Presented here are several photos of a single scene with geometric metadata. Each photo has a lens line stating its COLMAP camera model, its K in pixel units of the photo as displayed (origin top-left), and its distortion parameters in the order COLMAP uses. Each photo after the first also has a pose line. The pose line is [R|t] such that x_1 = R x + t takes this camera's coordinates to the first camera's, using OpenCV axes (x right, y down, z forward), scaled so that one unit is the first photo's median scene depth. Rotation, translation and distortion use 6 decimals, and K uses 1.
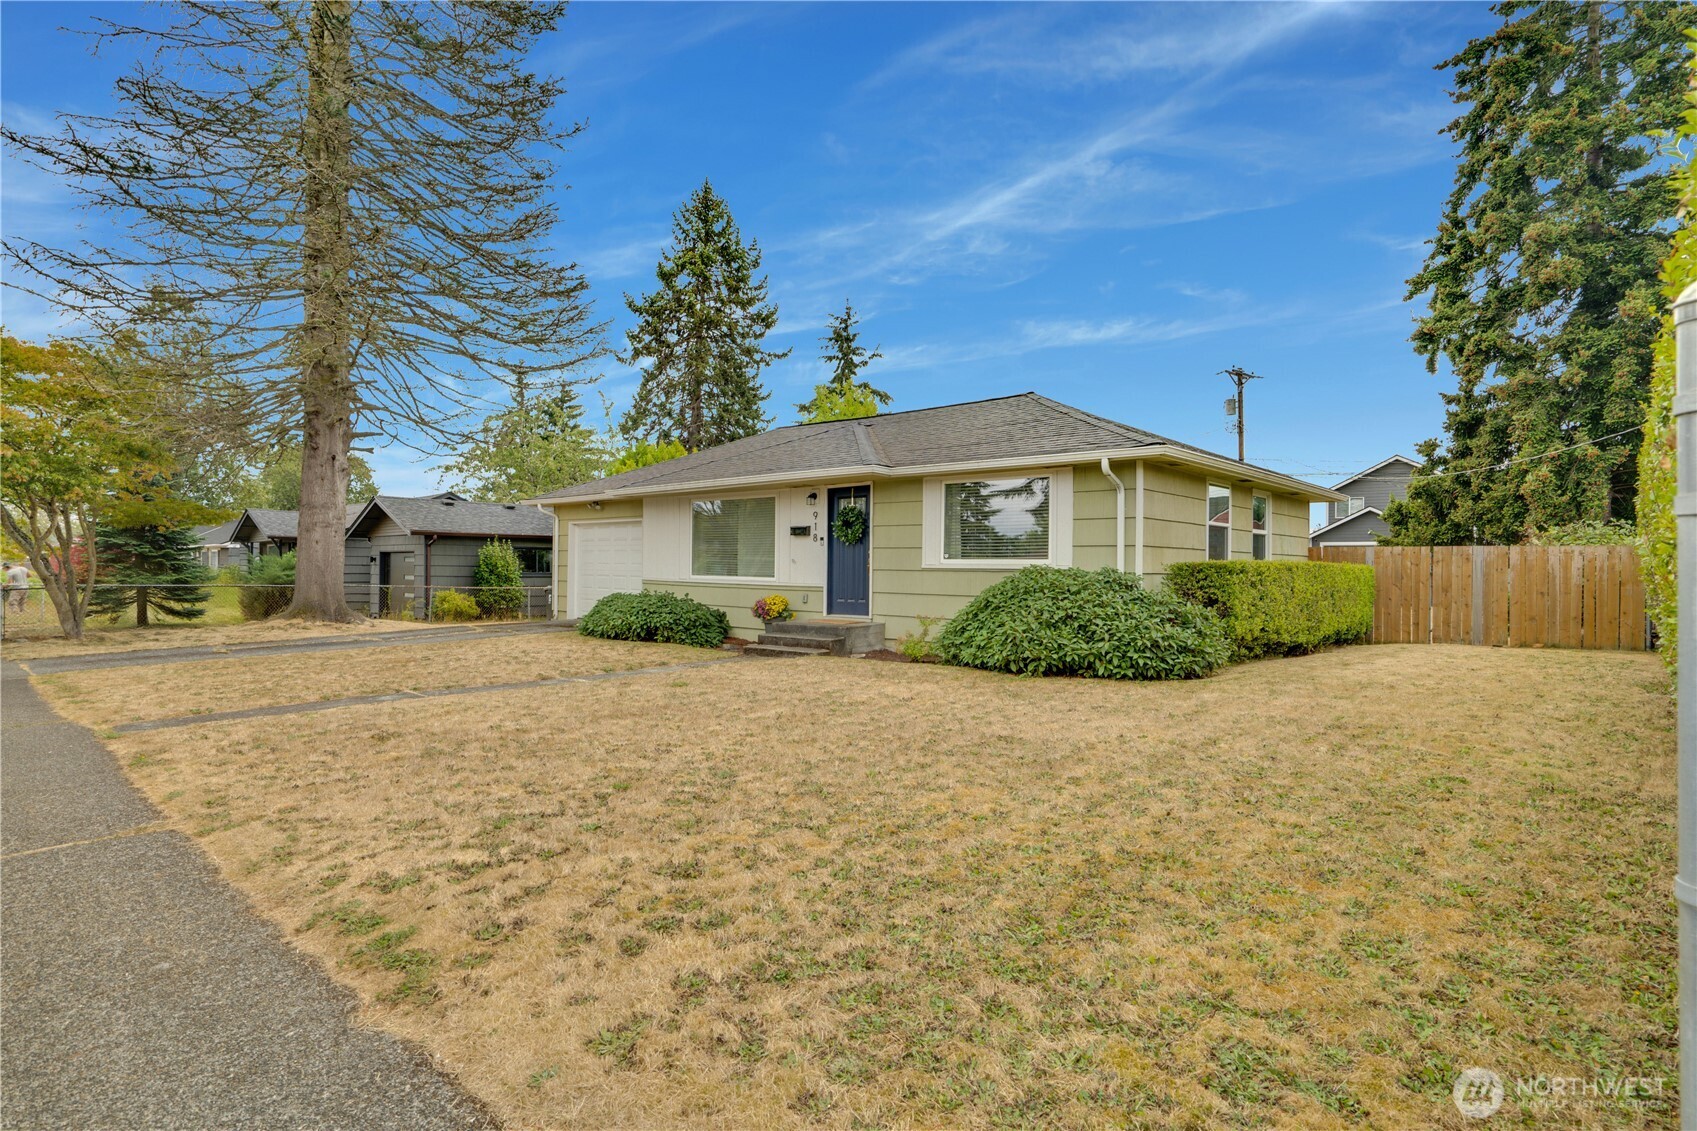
lens RADIAL K [[878.2, 0, 848.5], [0, 878.2, 565.5], [0, 0, 1]] dist [-0.013762, -0.000189]
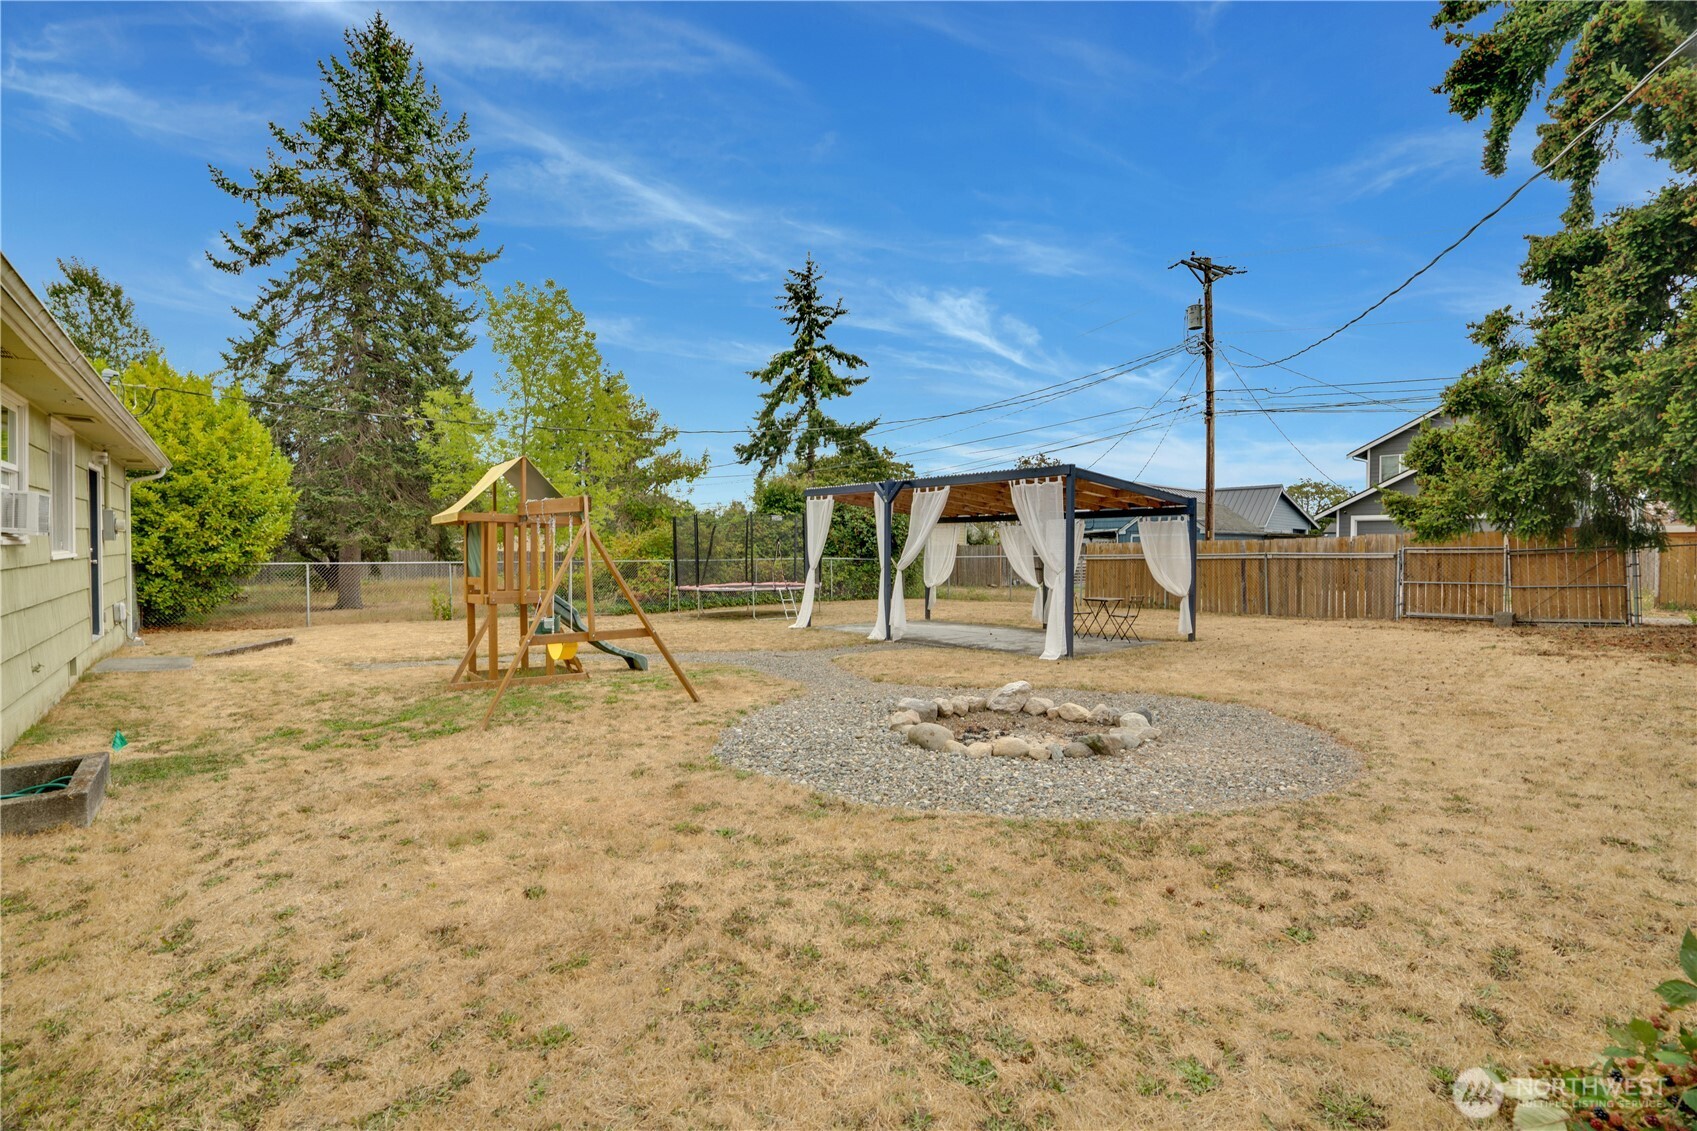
lens RADIAL K [[768.0, 0, 848.5], [0, 768.0, 565.5], [0, 0, 1]] dist [-0.010831, 0.000613]
pose [[0.988517, -0.004800, -0.151030, 0.258152], [0.008655, 0.999653, 0.024876, -0.001871], [0.150858, -0.025898, 0.988216, 0.356959]]
